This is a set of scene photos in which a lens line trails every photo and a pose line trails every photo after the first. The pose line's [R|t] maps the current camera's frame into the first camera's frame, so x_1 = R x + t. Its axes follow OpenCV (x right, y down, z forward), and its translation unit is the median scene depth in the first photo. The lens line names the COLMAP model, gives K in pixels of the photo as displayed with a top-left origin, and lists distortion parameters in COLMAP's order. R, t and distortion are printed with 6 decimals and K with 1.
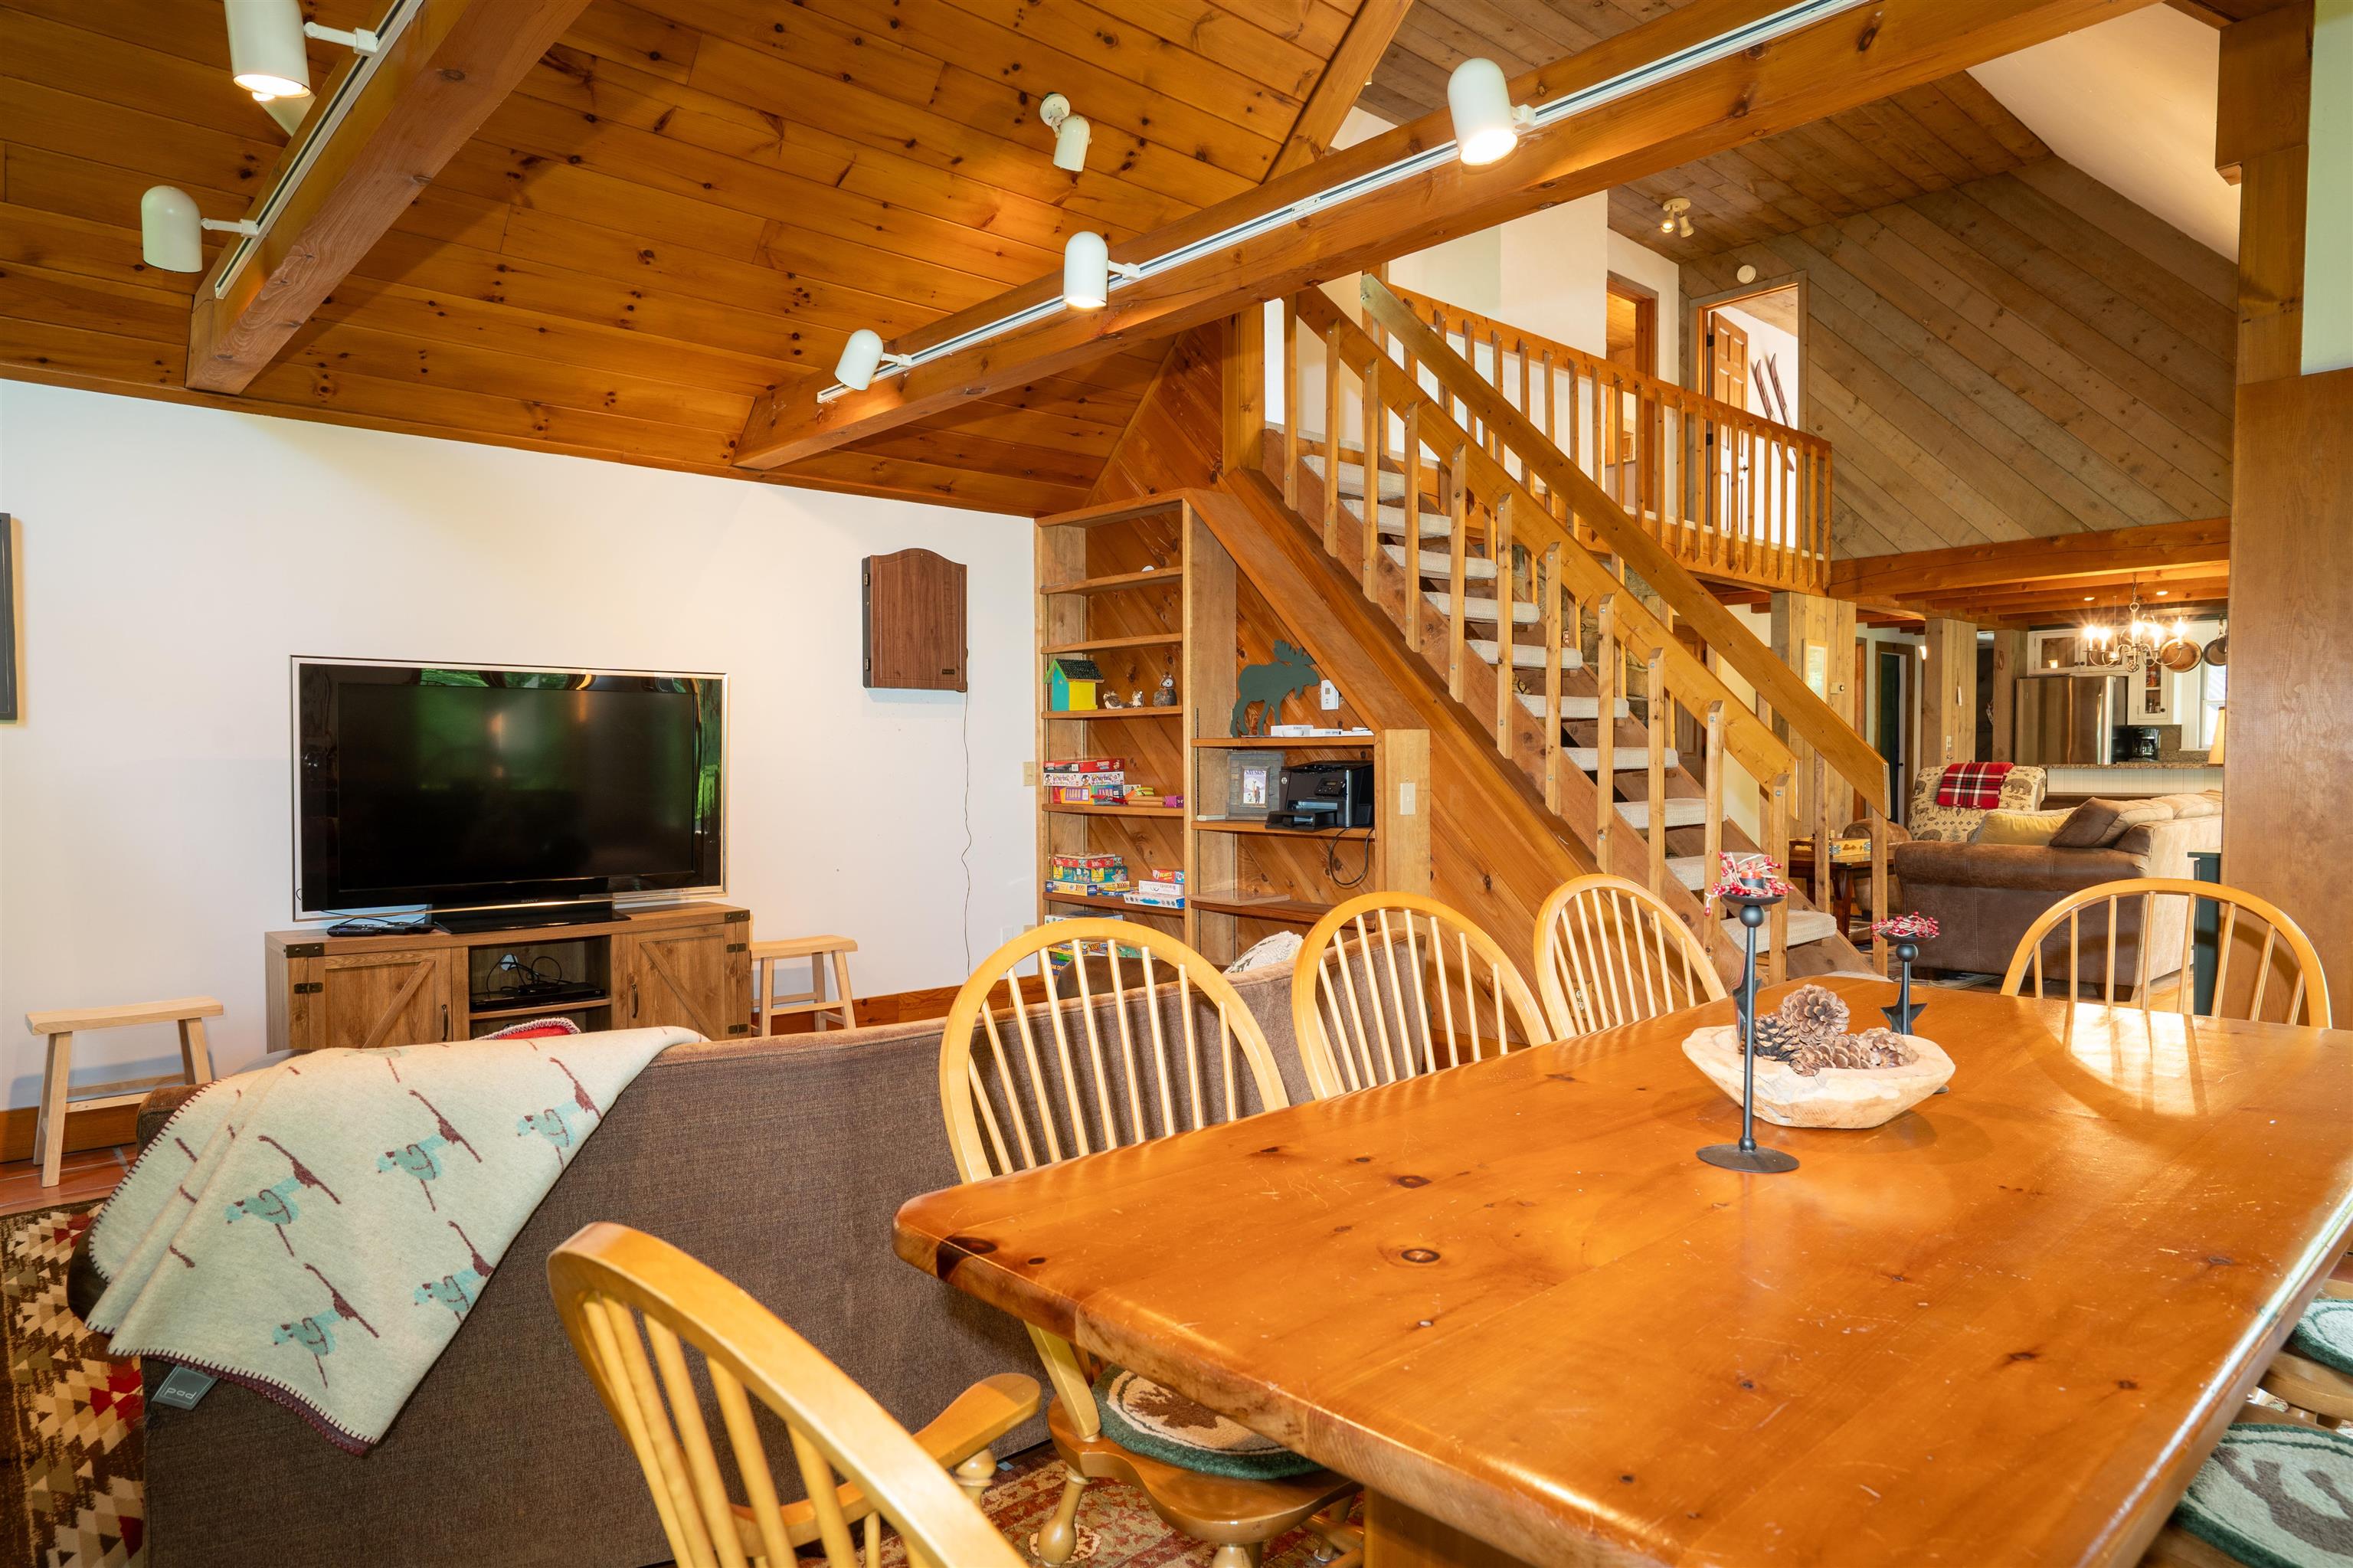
lens RADIAL K [[1365.5, 0, 1195.0], [0, 1365.5, 796.2], [0, 0, 1]] dist [-0.032325, 0.031217]
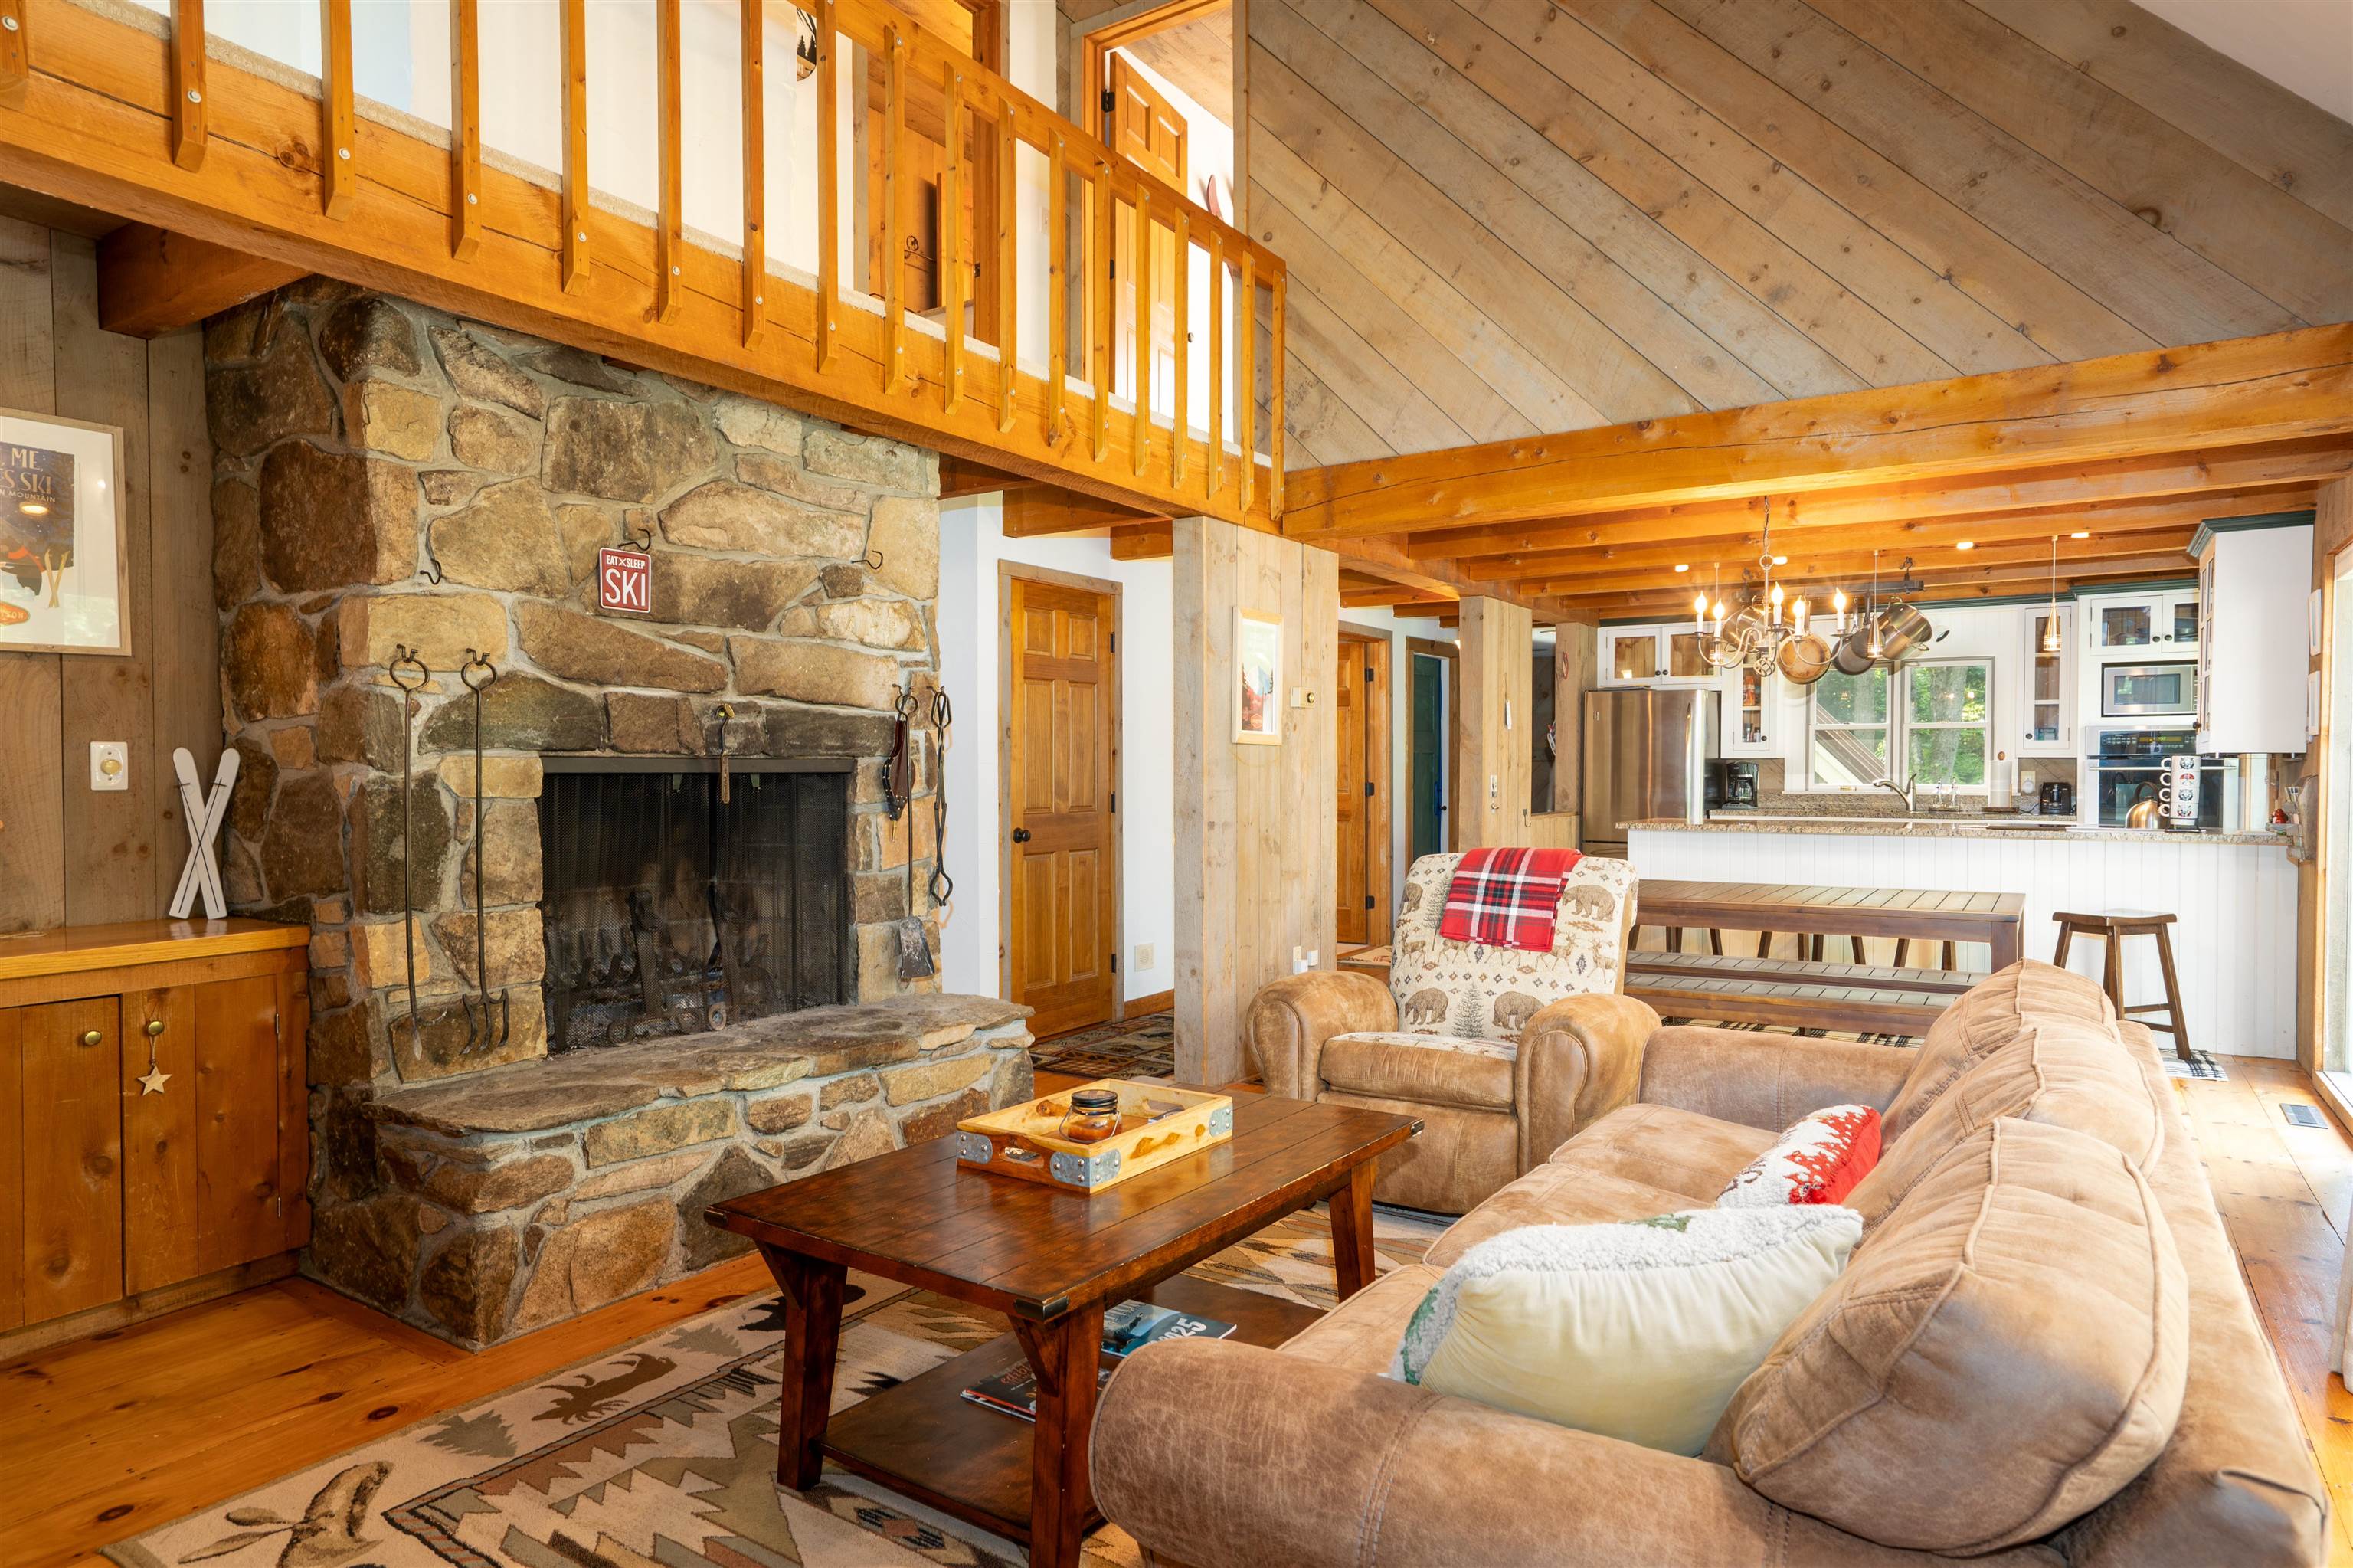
lens RADIAL K [[1365.5, 0, 1186.7], [0, 1365.5, 801.3], [0, 0, 1]] dist [-0.032325, 0.031217]
pose [[0.966062, -0.004510, 0.258271, 0.296403], [0.006310, 0.999961, -0.006143, -0.035274], [-0.258233, 0.007564, 0.966053, 0.489870]]
